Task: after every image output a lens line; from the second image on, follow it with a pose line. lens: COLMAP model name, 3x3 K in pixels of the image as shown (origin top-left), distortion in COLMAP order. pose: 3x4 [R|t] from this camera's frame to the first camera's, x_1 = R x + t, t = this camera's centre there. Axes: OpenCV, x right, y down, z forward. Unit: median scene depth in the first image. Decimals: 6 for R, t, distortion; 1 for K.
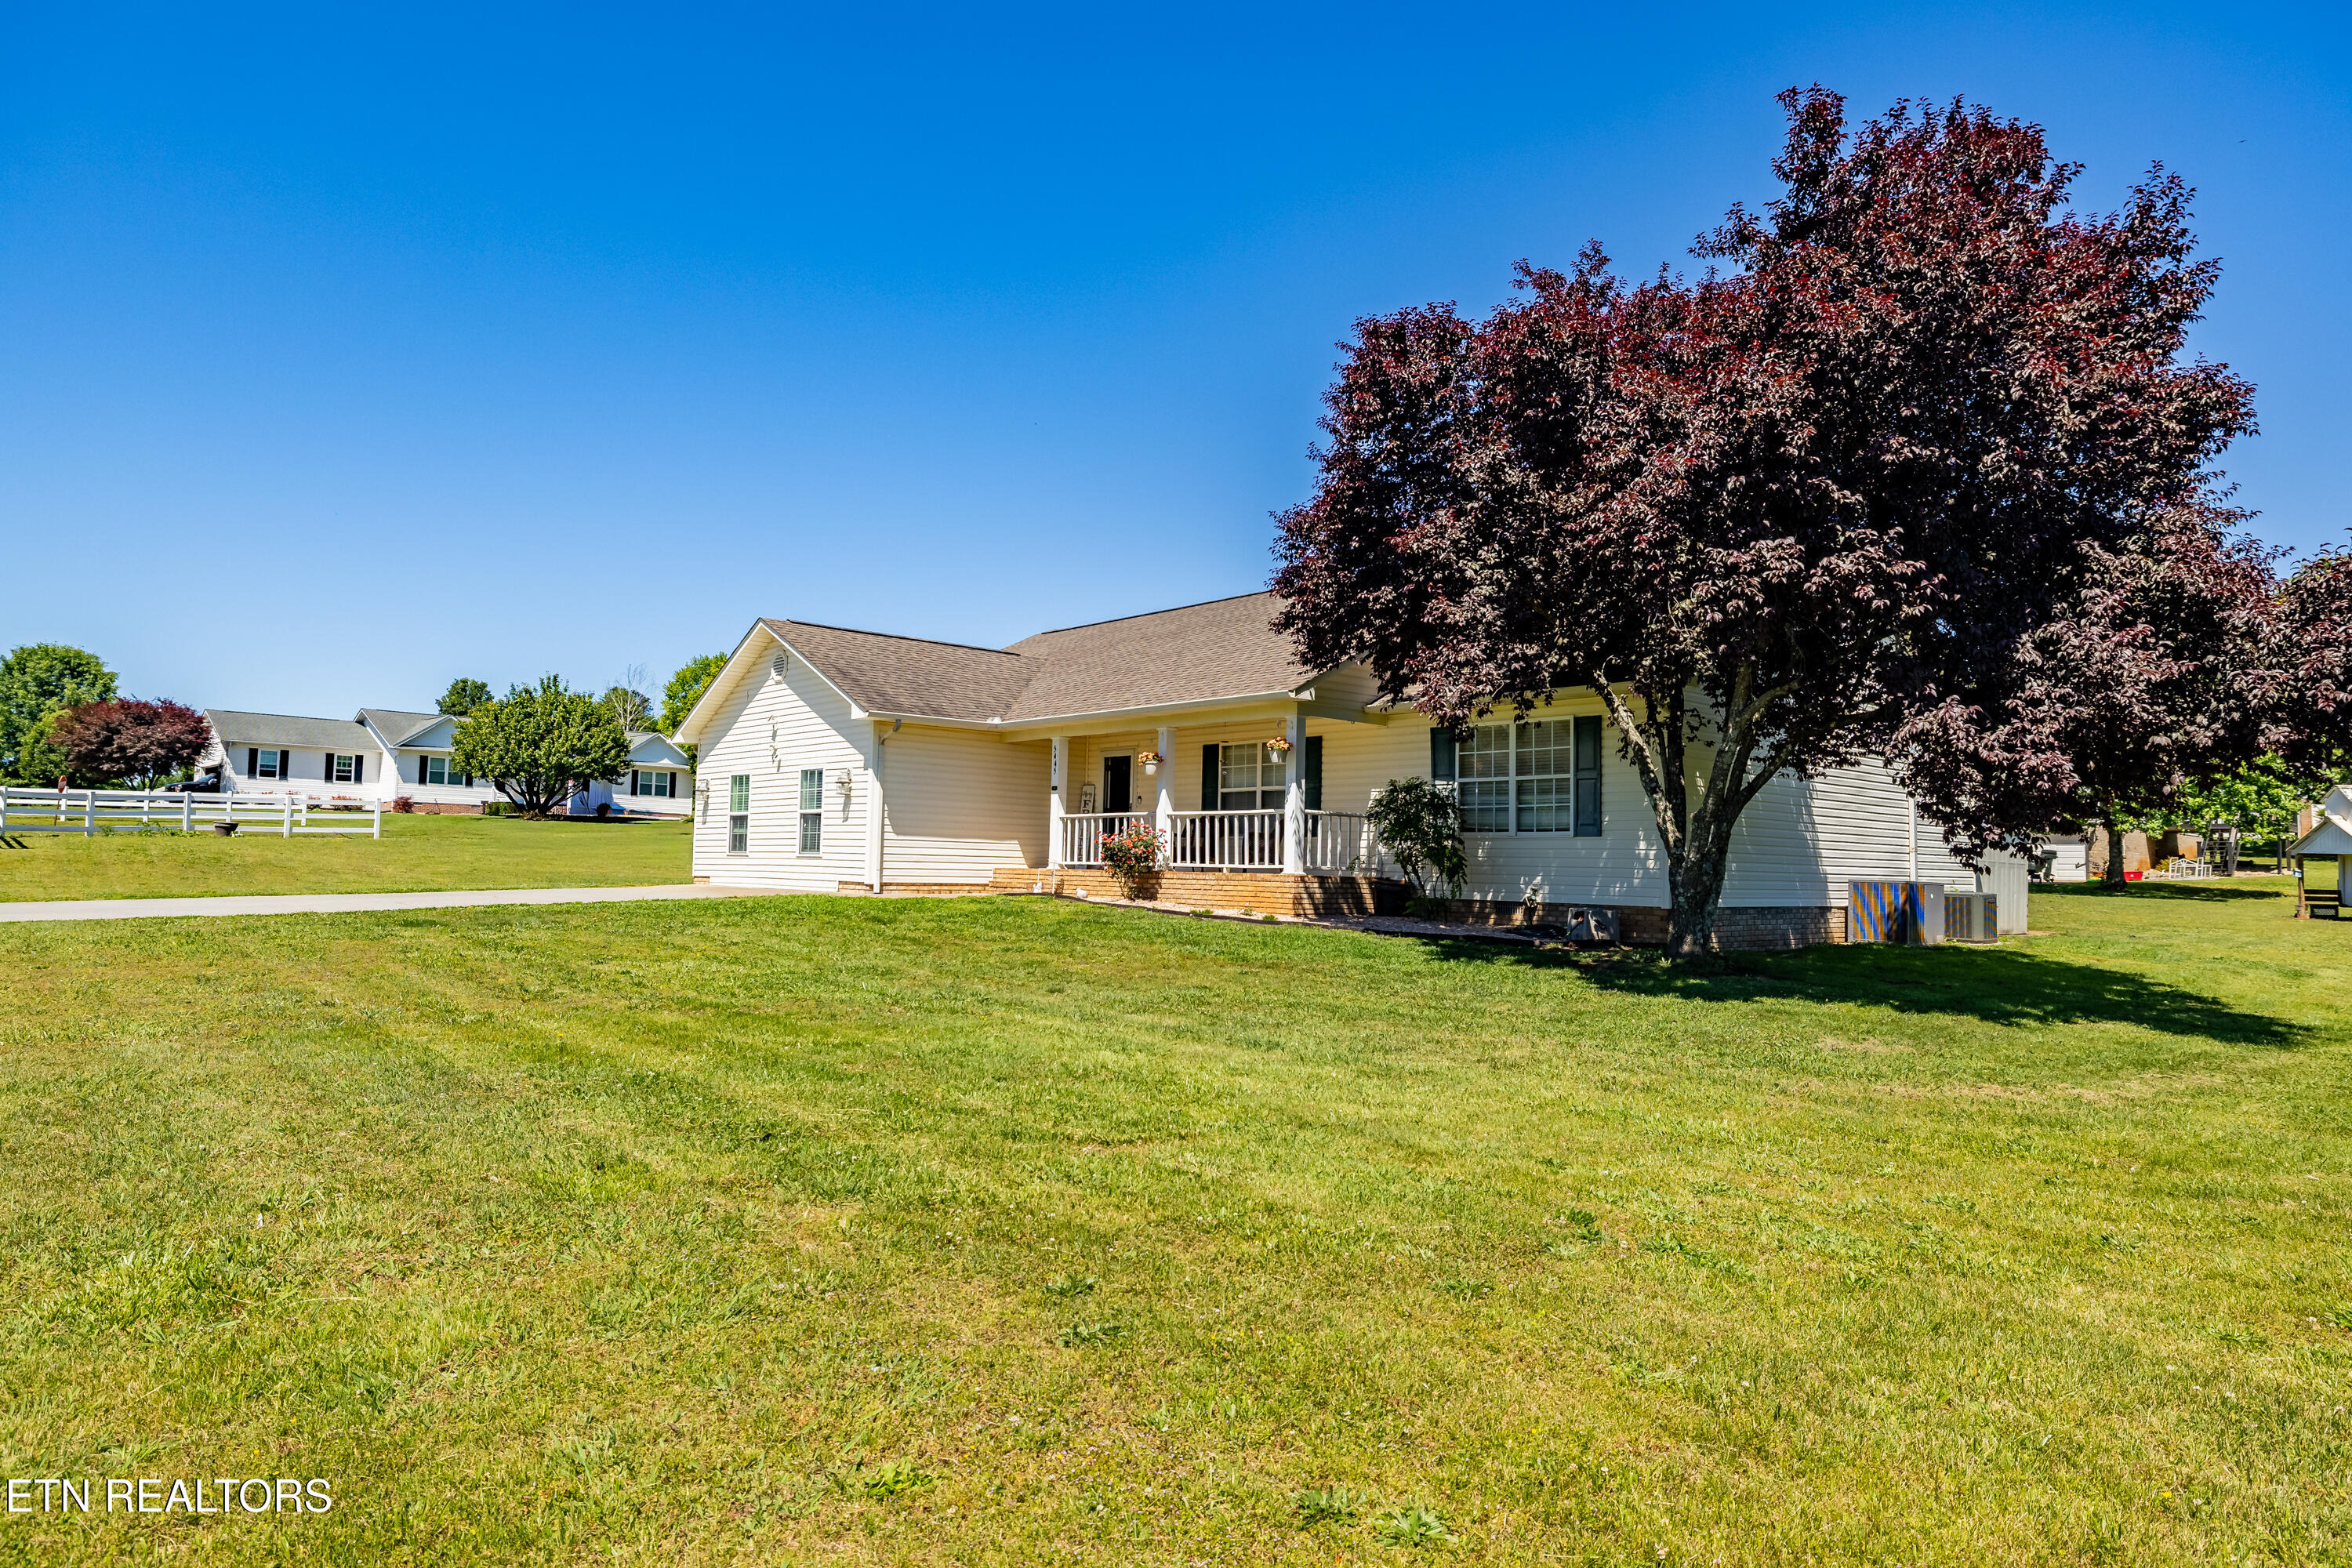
lens RADIAL K [[1372.4, 0, 1176.0], [0, 1372.4, 784.0], [0, 0, 1]] dist [-0.001084, -0.000068]
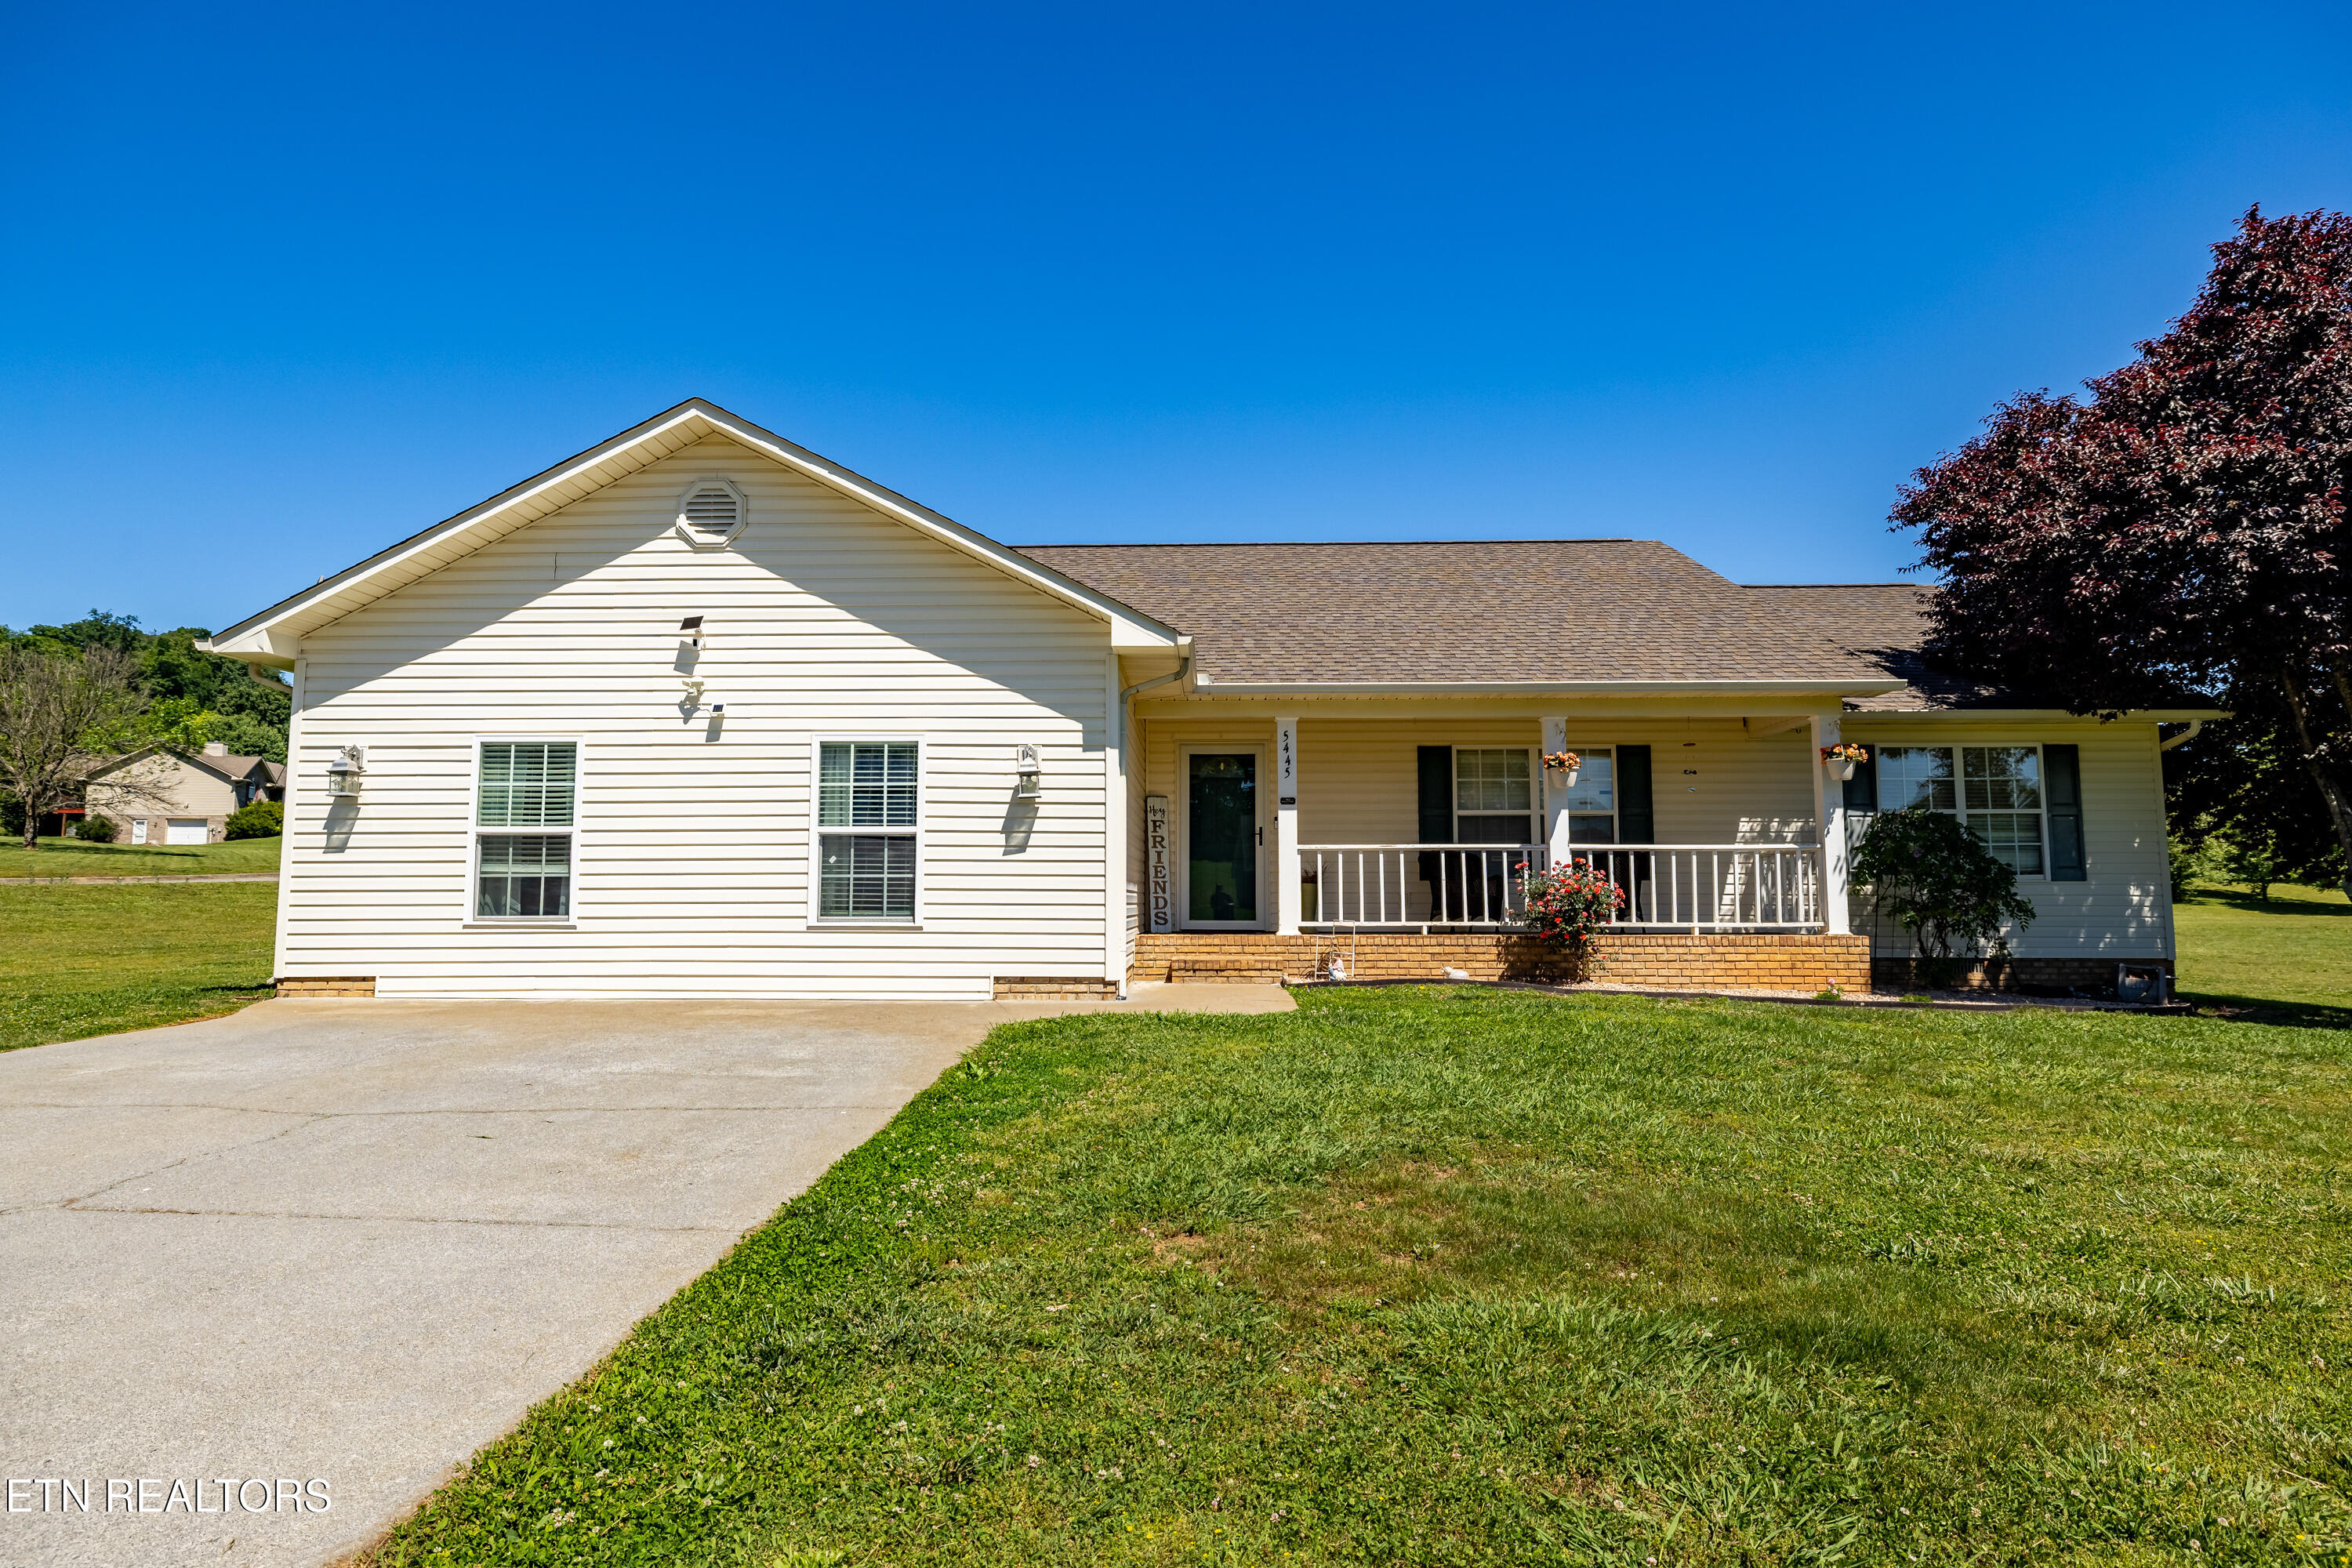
lens RADIAL K [[1397.1, 0, 1176.0], [0, 1397.1, 784.0], [0, 0, 1]] dist [0.003091, 0.000864]
pose [[0.687094, 0.047751, 0.724997, -0.595702], [-0.027097, 0.998828, -0.040106, 0.022452], [-0.726063, 0.007911, 0.687583, 0.650662]]
